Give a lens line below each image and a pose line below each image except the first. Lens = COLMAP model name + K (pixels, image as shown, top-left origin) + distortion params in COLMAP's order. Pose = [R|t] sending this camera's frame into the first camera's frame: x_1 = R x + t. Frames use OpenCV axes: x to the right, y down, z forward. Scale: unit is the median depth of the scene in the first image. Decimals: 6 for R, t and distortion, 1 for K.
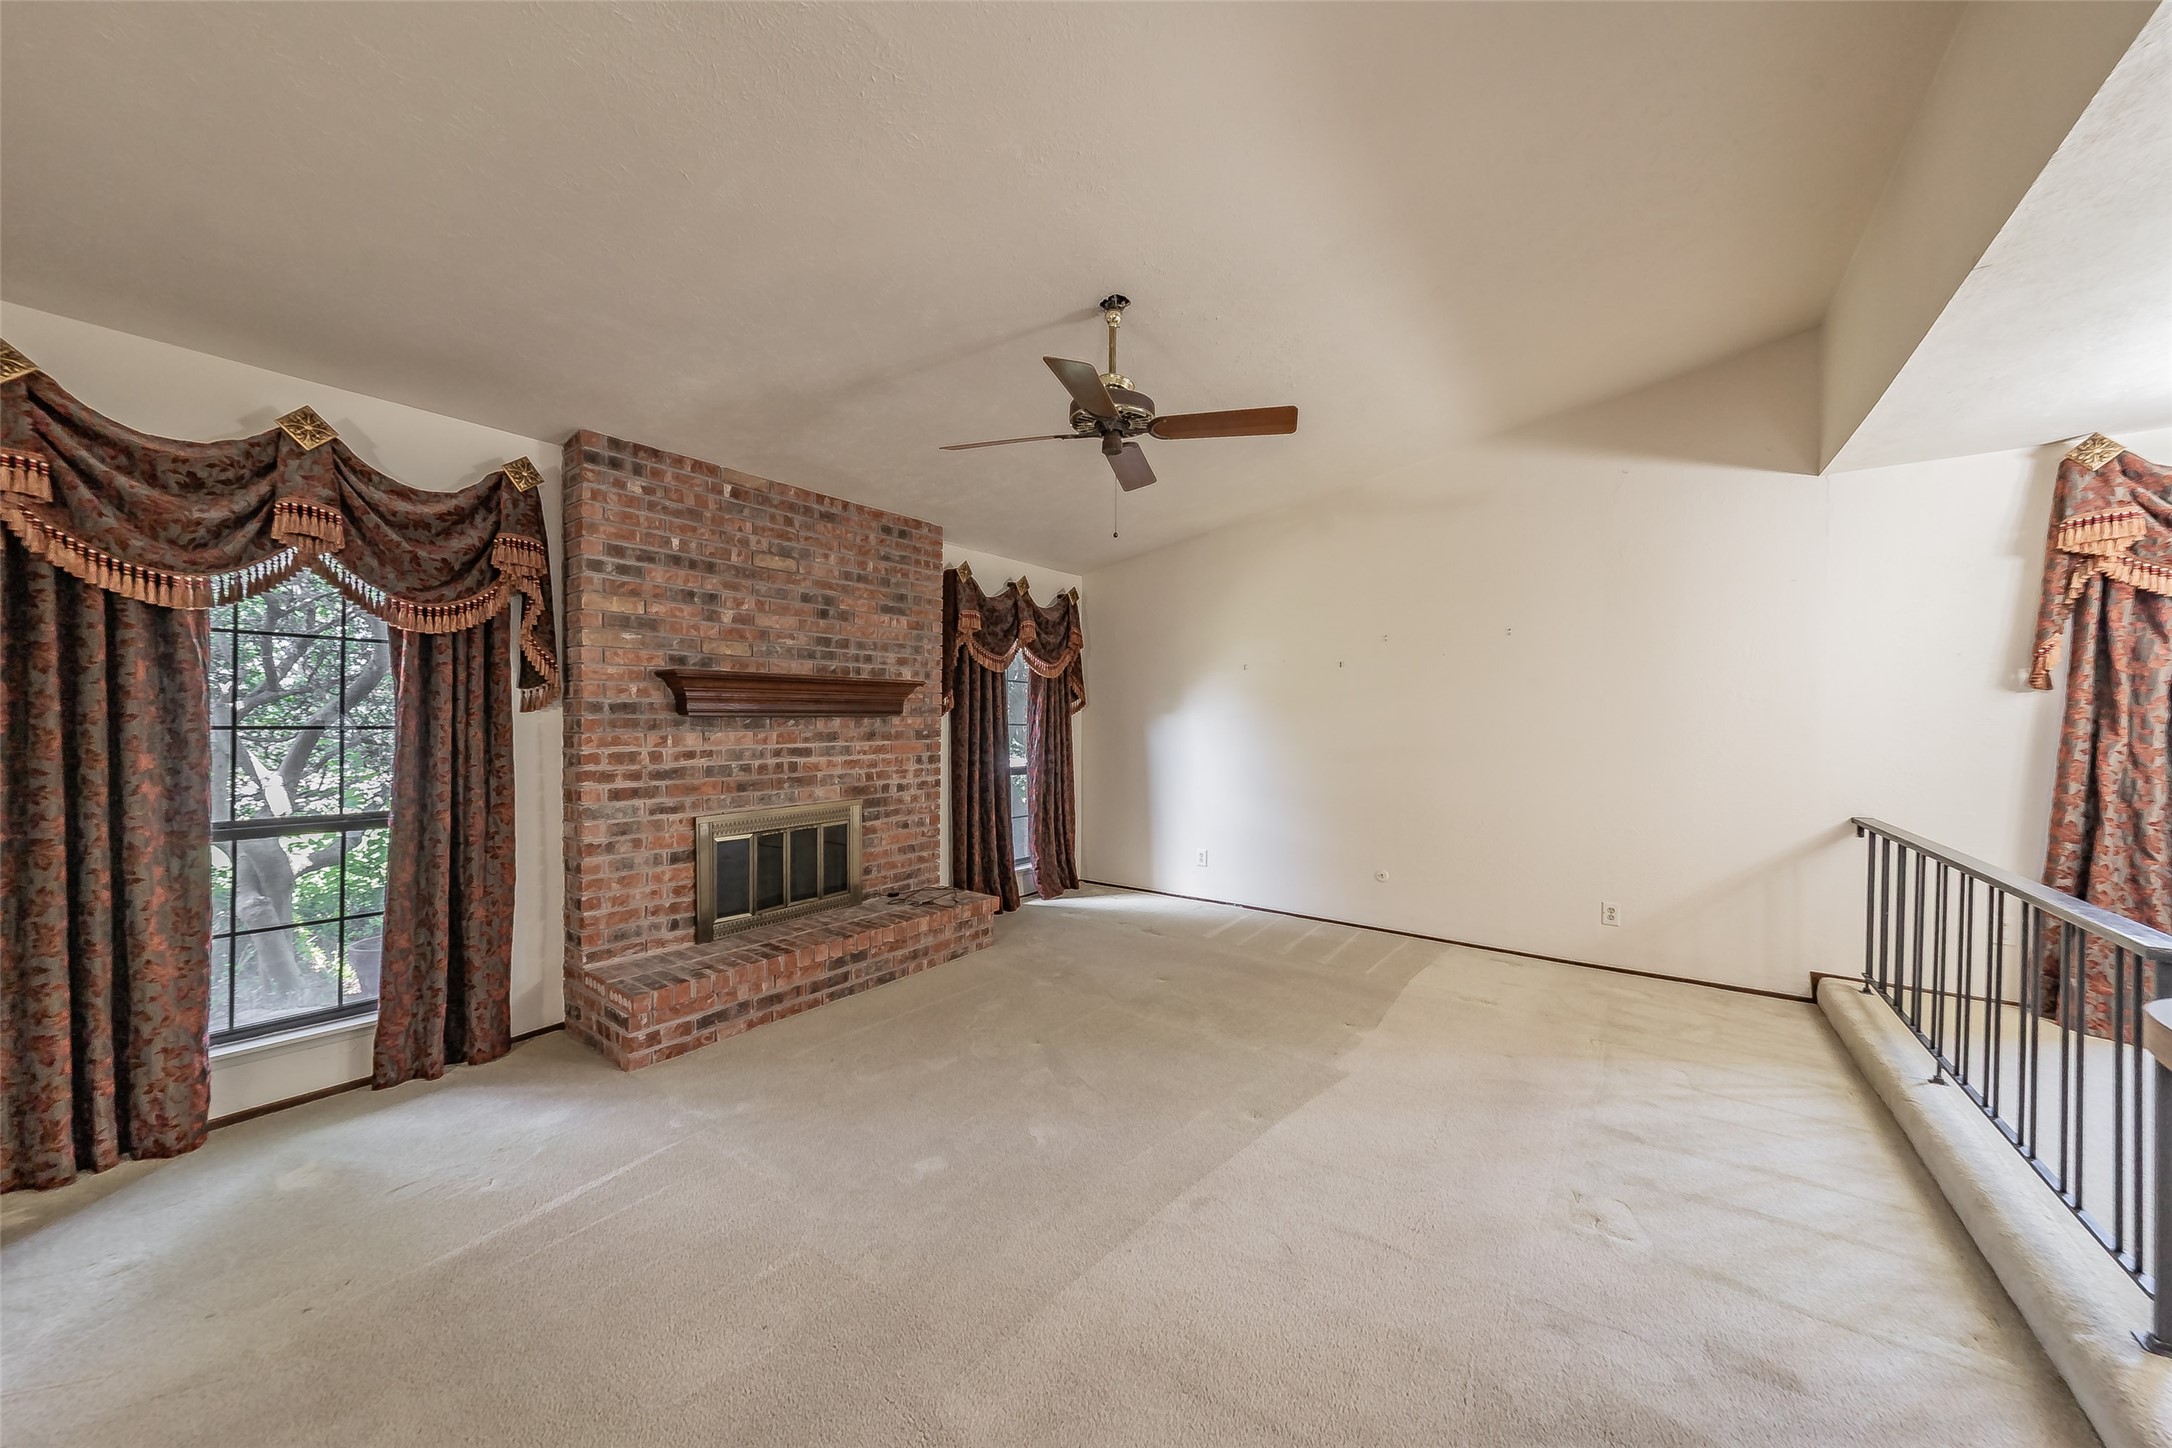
lens RADIAL K [[751.6, 0, 1086.7], [0, 751.6, 724.1], [0, 0, 1]] dist [-0.000704, -0.000079]
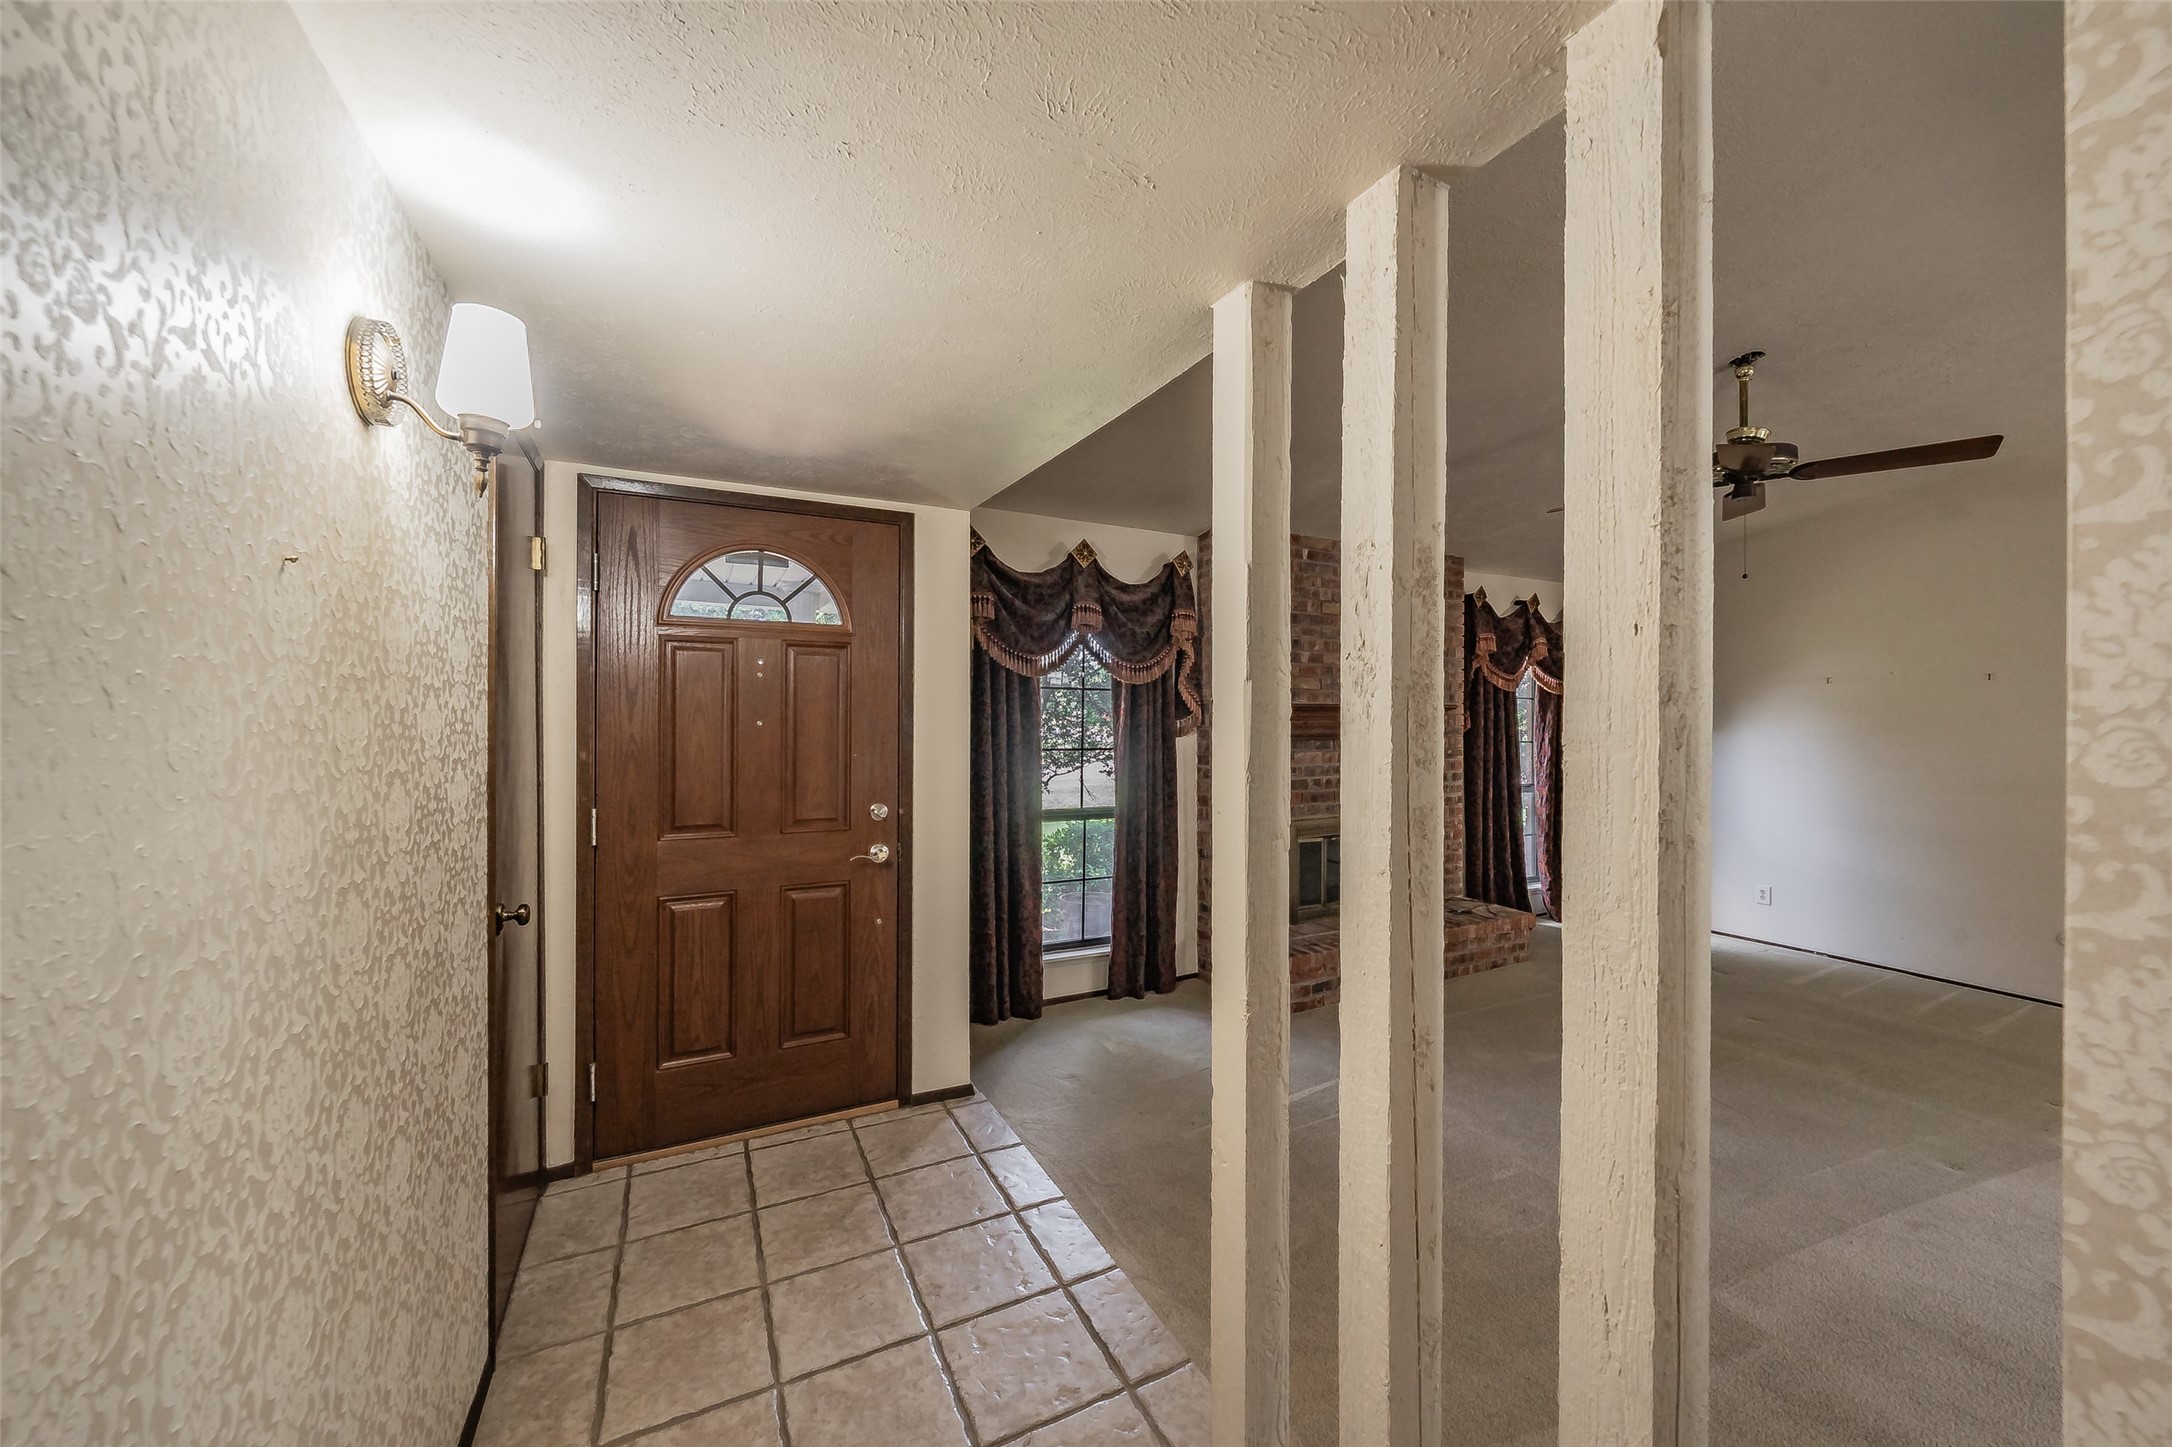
lens RADIAL K [[789.9, 0, 1083.3], [0, 789.9, 711.1], [0, 0, 1]] dist [-0.000476, 0.000013]
pose [[0.896444, -0.003577, -0.443142, -0.270979], [-0.002787, 0.999902, -0.013709, -0.043737], [0.443148, 0.013525, 0.896346, -0.348712]]
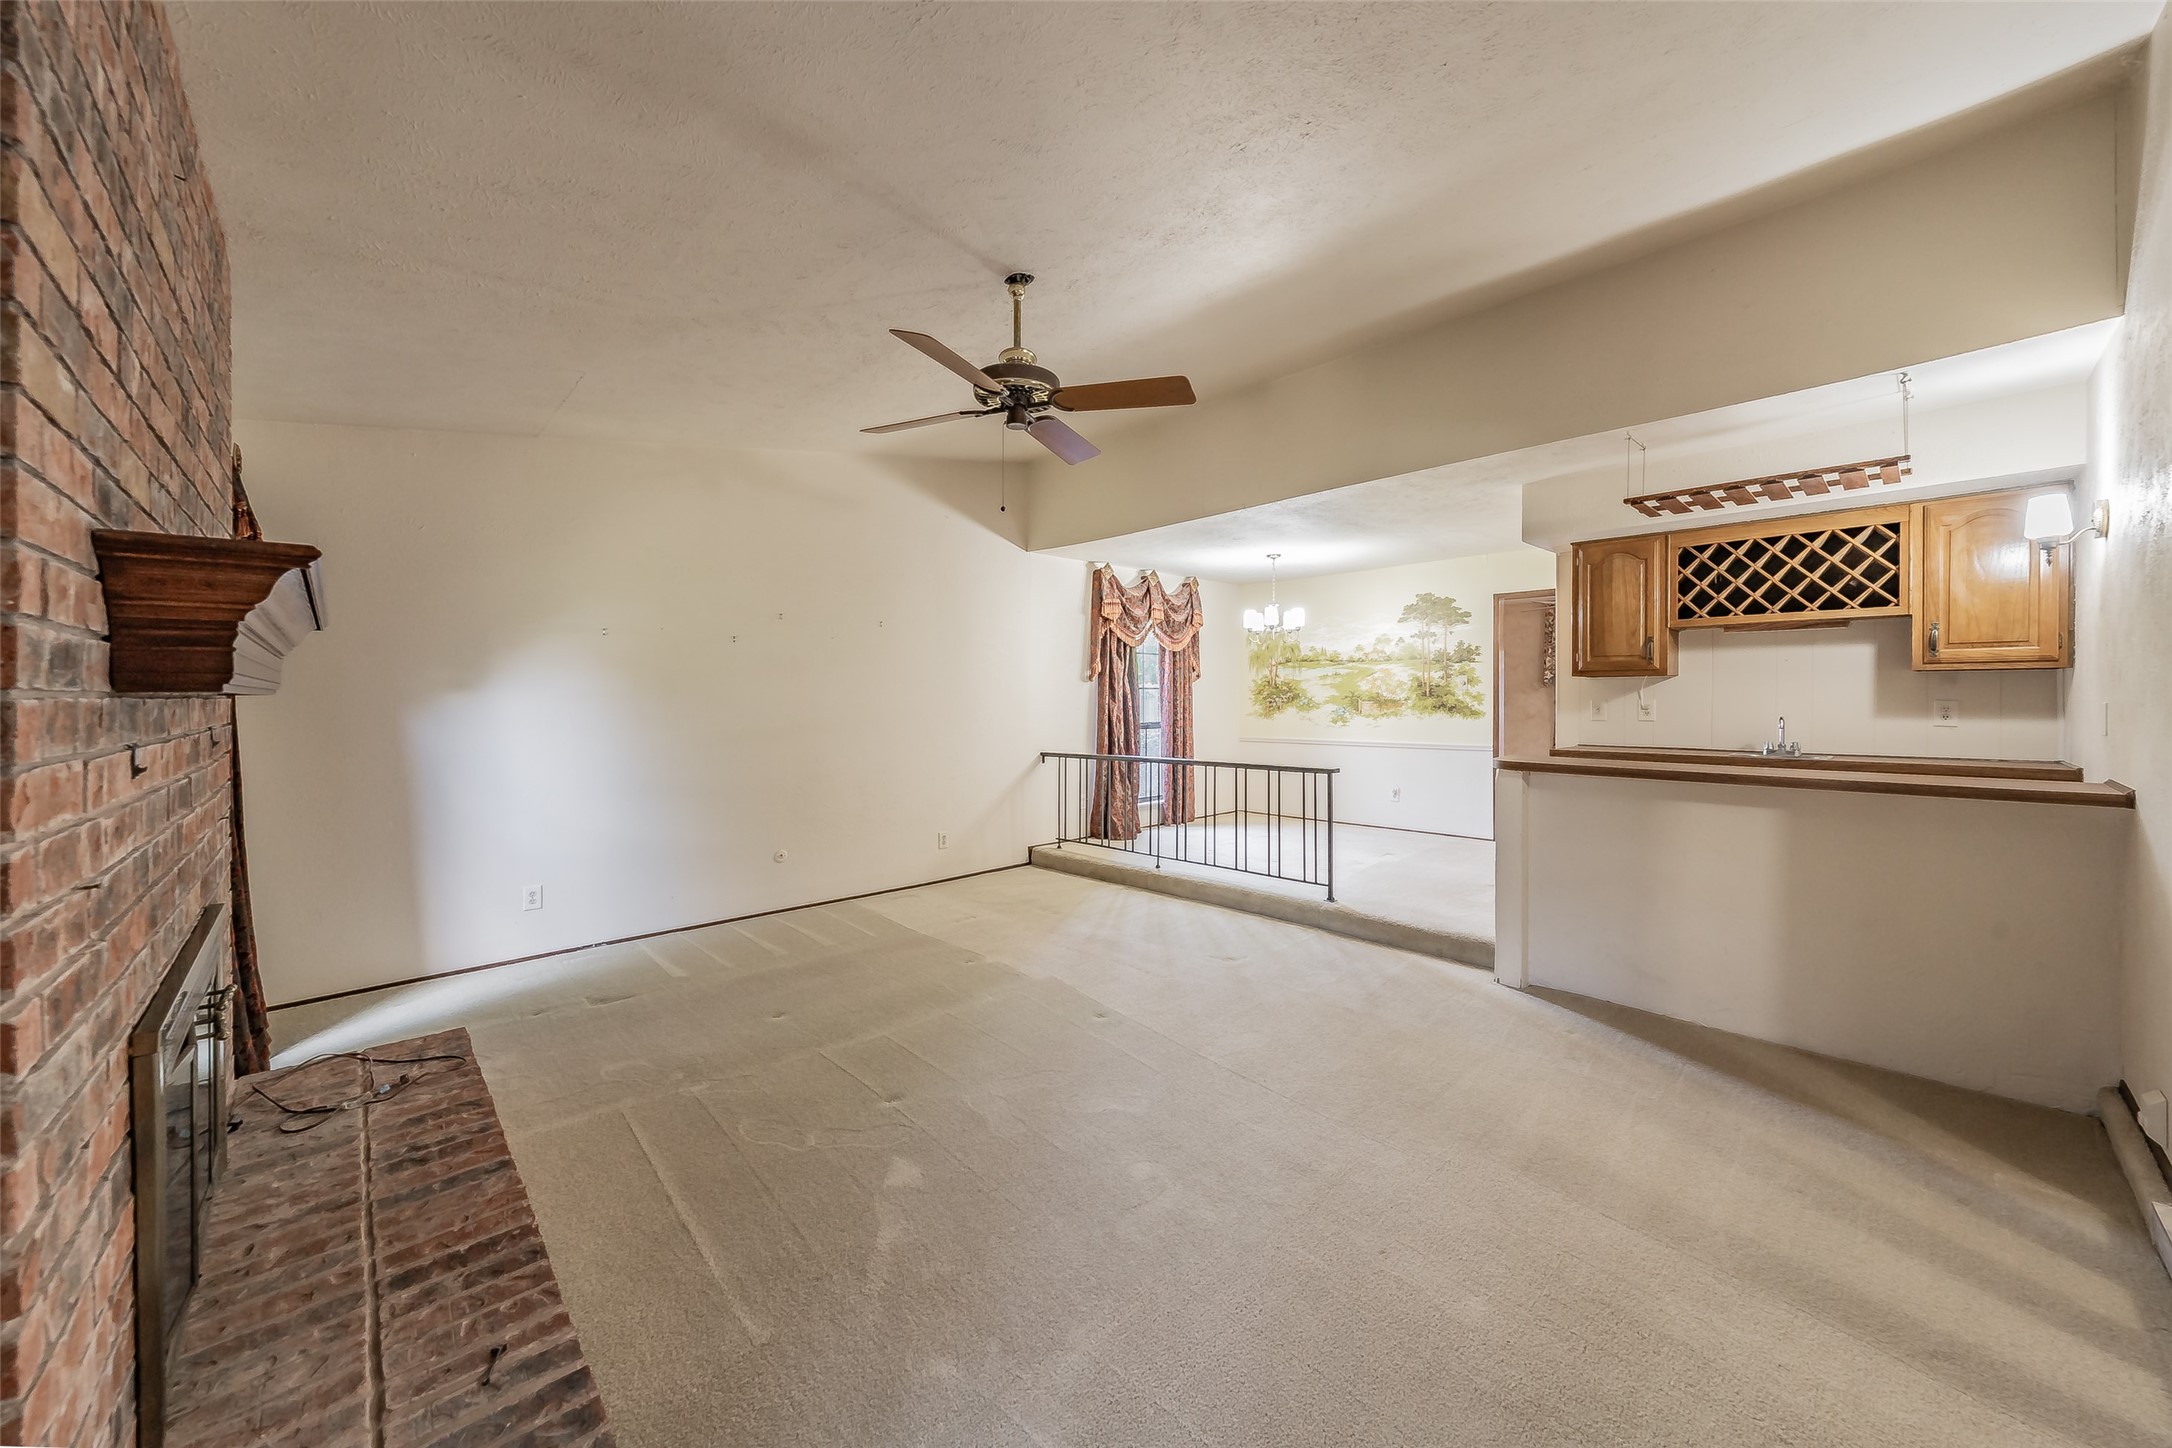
lens RADIAL K [[787.5, 0, 1089.0], [0, 787.5, 698.7], [0, 0, 1]] dist [-0.001235, -0.000070]
pose [[0.161963, -0.001387, 0.986796, -0.850243], [0.018474, 0.999828, -0.001627, 0.005685], [-0.986624, 0.018493, 0.161961, 0.652250]]
